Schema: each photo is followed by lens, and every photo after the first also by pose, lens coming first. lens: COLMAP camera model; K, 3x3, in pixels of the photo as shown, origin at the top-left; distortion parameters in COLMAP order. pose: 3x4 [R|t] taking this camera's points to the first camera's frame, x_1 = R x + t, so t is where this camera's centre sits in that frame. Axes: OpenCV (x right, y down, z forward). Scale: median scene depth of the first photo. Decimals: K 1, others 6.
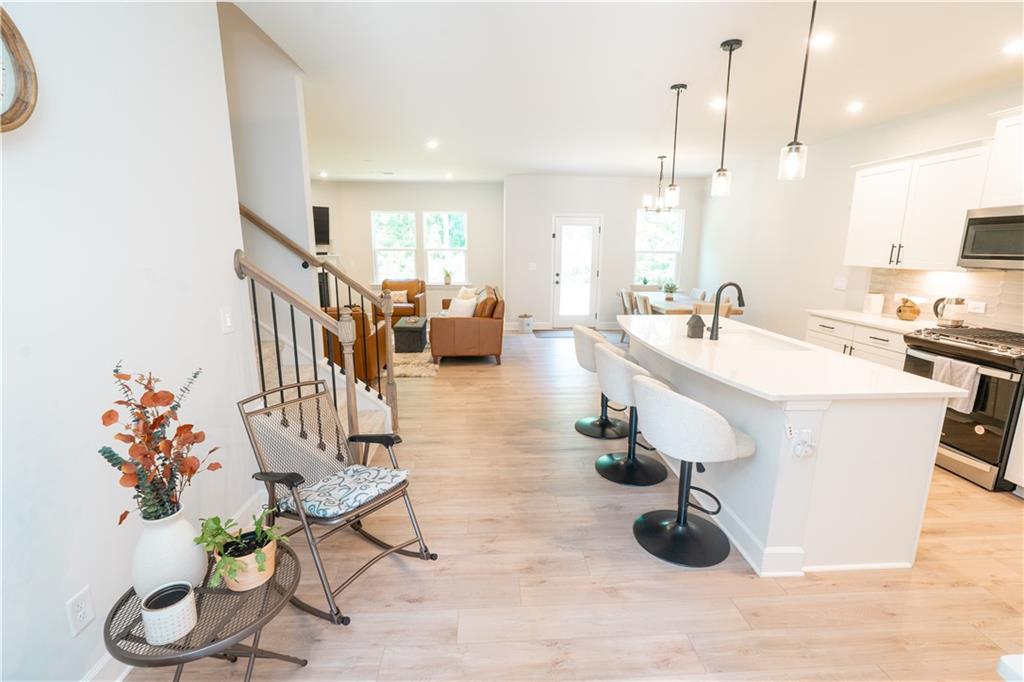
lens RADIAL K [[465.5, 0, 512.0], [0, 465.5, 341.0], [0, 0, 1]] dist [0.003369, 0.000209]
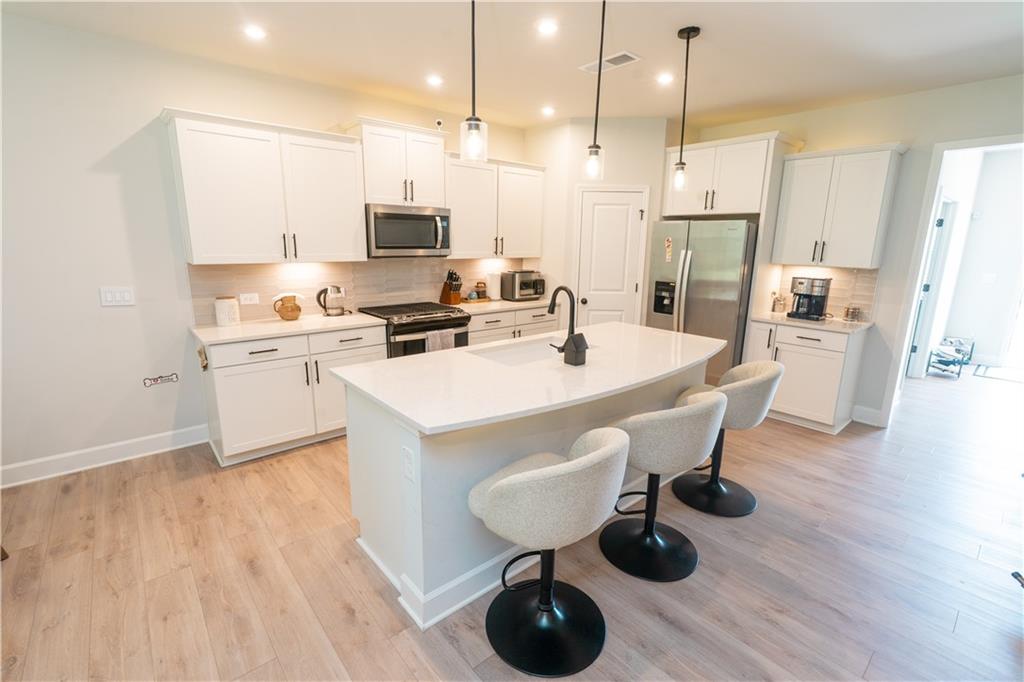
lens RADIAL K [[461.4, 0, 512.0], [0, 461.4, 341.0], [0, 0, 1]] dist [-0.001966, 0.000110]
pose [[-0.611641, -0.188696, 0.768303, -0.044529], [0.140051, 0.929976, 0.339897, -0.120871], [-0.778640, 0.315496, -0.542385, 0.570057]]
